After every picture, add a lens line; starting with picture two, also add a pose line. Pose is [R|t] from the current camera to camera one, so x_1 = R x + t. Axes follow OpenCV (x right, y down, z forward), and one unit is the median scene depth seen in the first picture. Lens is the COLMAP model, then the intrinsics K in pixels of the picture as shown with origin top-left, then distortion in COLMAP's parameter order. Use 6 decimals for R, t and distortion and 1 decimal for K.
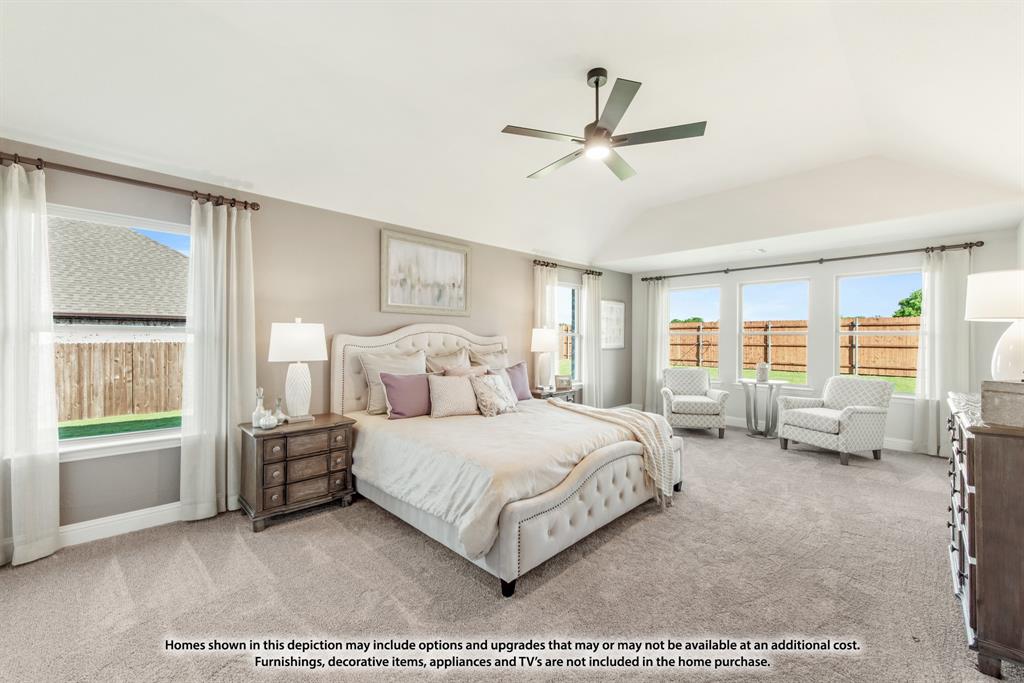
lens RADIAL K [[415.2, 0, 541.9], [0, 415.2, 335.4], [0, 0, 1]] dist [0.013415, -0.002222]
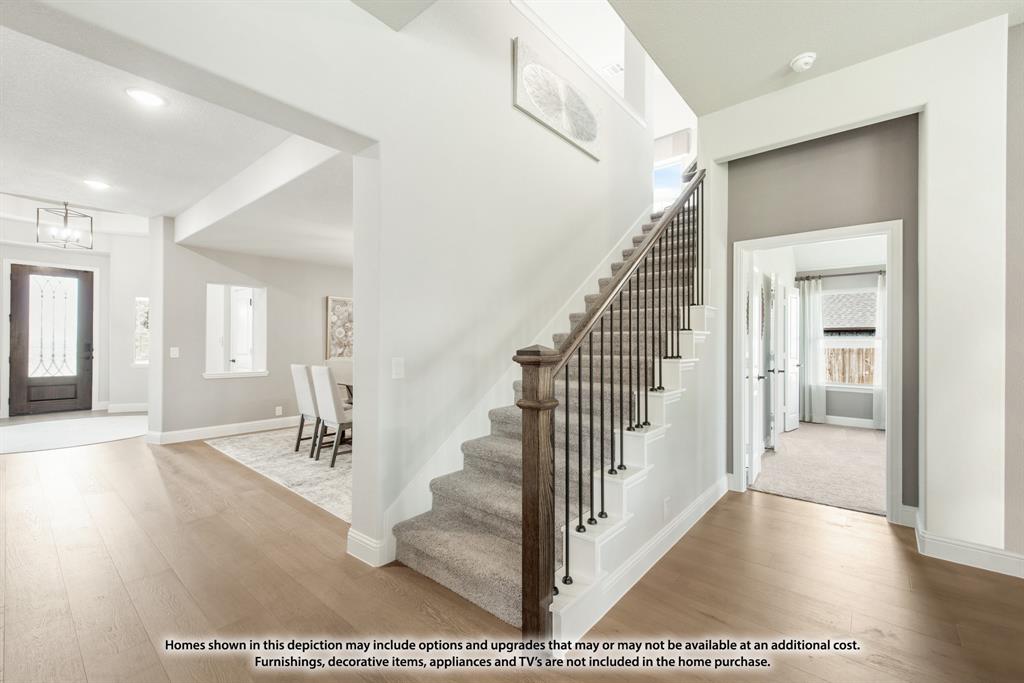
lens RADIAL K [[415.2, 0, 524.9], [0, 415.2, 345.1], [0, 0, 1]] dist [0.013415, -0.002222]
pose [[0.075363, 0.001024, -0.997156, 0.294721], [-0.001229, 0.999999, 0.000934, 0.008391], [0.997155, 0.001155, 0.075364, -0.239460]]
